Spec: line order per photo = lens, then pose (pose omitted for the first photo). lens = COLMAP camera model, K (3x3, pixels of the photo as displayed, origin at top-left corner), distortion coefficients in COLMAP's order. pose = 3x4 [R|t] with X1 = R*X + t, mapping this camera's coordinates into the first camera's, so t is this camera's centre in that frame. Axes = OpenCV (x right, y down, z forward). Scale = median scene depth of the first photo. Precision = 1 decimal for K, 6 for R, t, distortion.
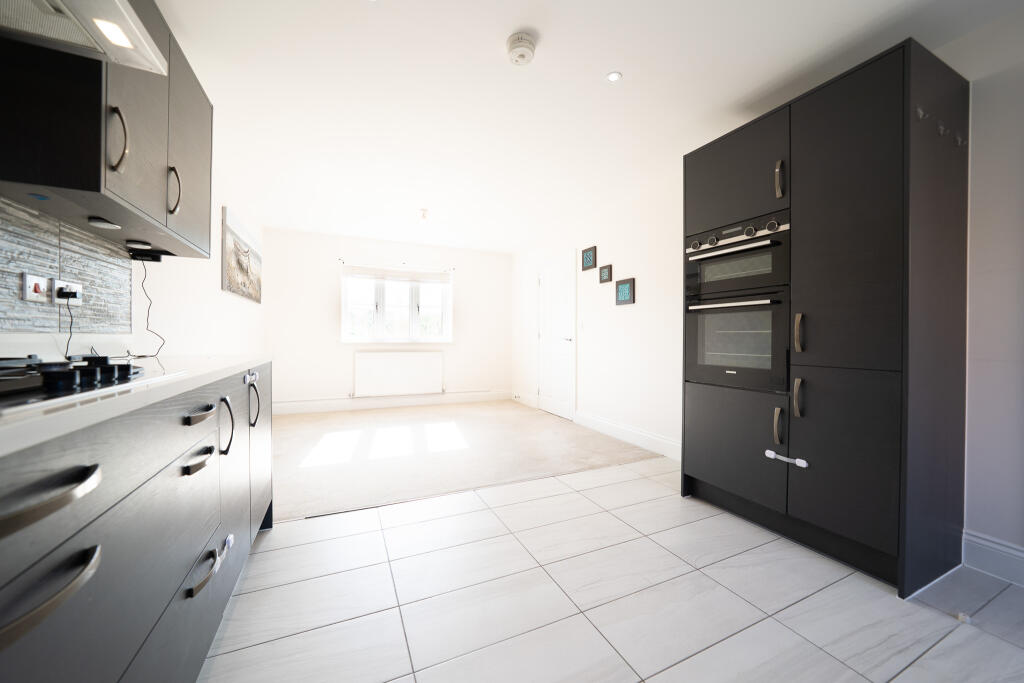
lens RADIAL K [[375.9, 0, 512.4], [0, 375.9, 337.1], [0, 0, 1]] dist [-0.000554, 0.000075]
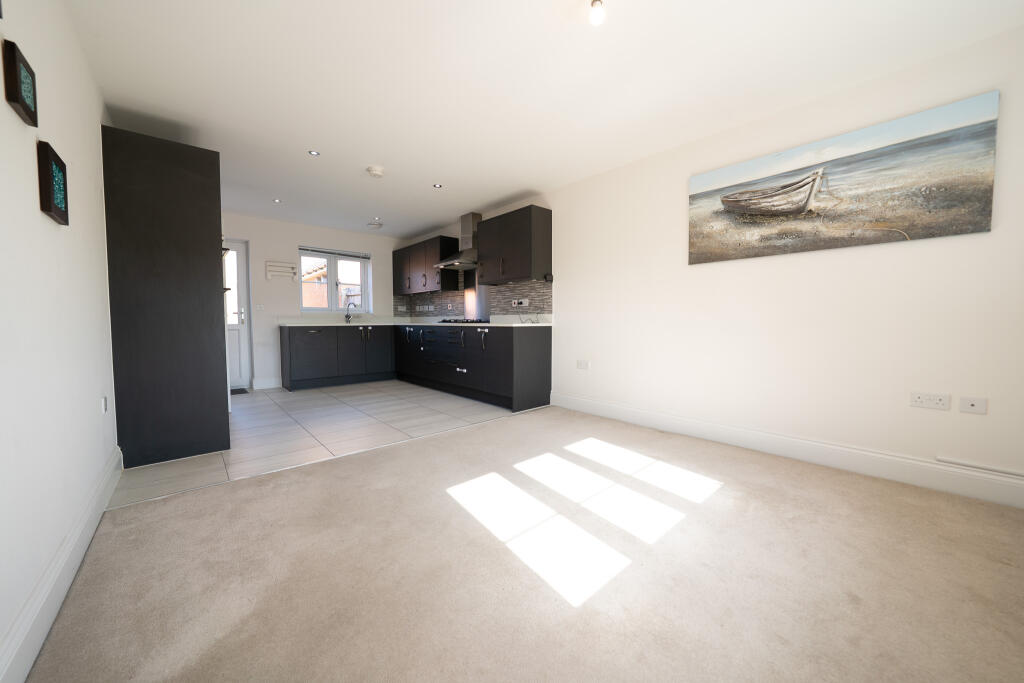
lens RADIAL K [[368.4, 0, 512.0], [0, 368.4, 341.5], [0, 0, 1]] dist [-0.025680, 0.000047]
pose [[-0.953795, 0.006285, -0.300393, -0.042094], [-0.007967, 0.998901, 0.046196, 0.029502], [0.300353, 0.046455, -0.952696, 1.582114]]
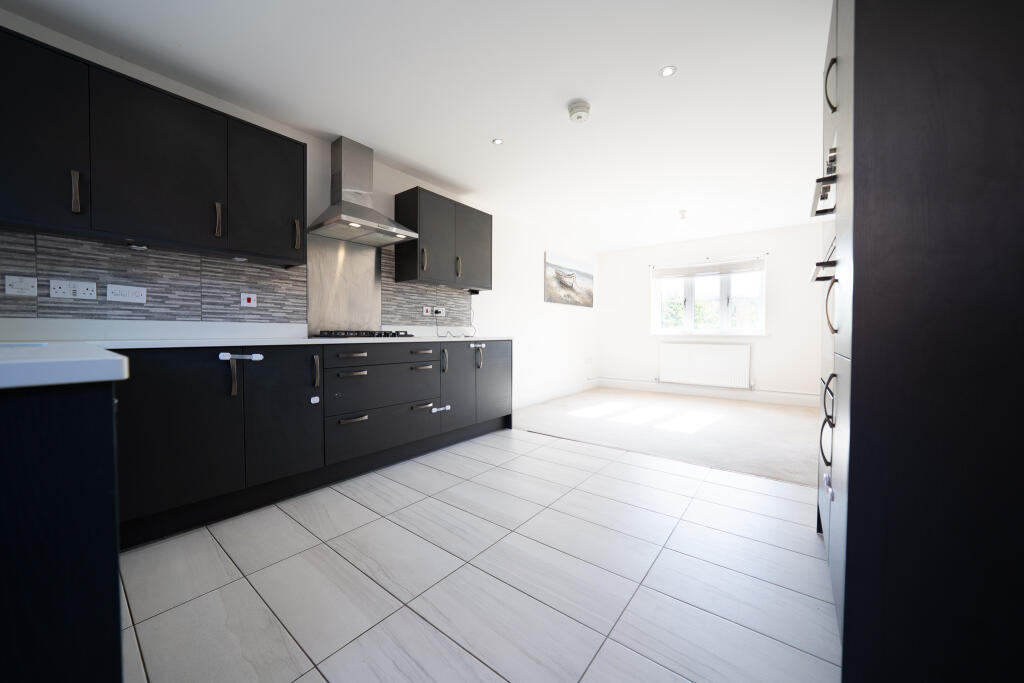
lens RADIAL K [[368.4, 0, 512.0], [0, 368.4, 341.5], [0, 0, 1]] dist [-0.025680, 0.000047]
pose [[0.469915, 0.016937, -0.882549, 0.553004], [0.001120, 0.999804, 0.019784, 0.018311], [0.882711, -0.010285, 0.469804, 0.080585]]
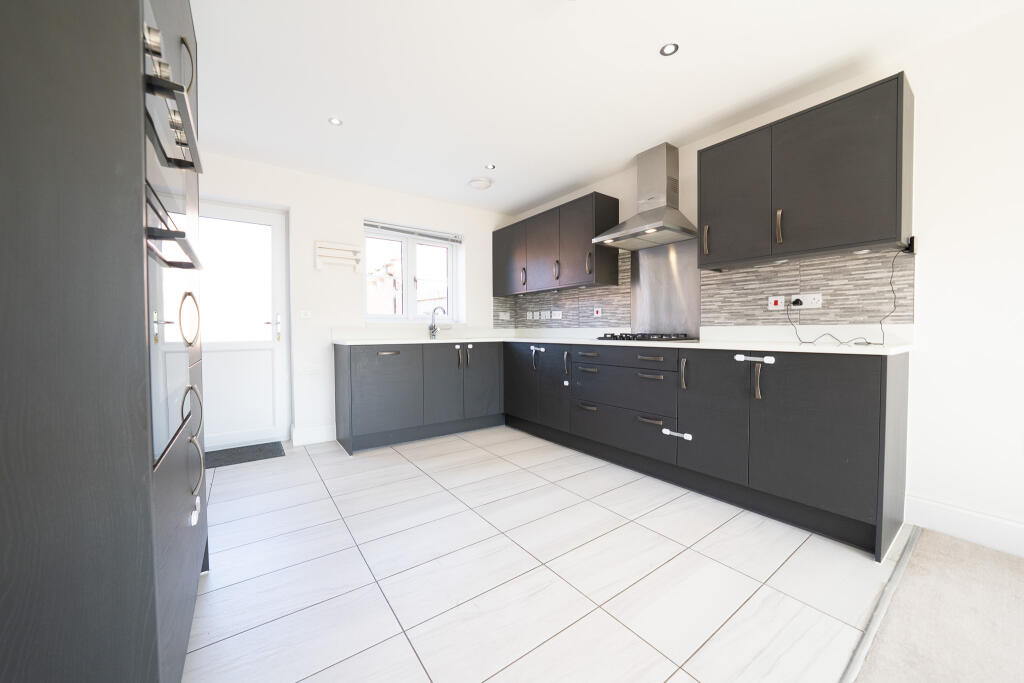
lens RADIAL K [[373.7, 0, 513.5], [0, 373.7, 344.0], [0, 0, 1]] dist [-0.025086, 0.000032]
pose [[-0.979380, -0.001990, -0.202017, 0.156659], [-0.007534, 0.999616, 0.026677, 0.014714], [0.201886, 0.027648, -0.979019, 0.904122]]
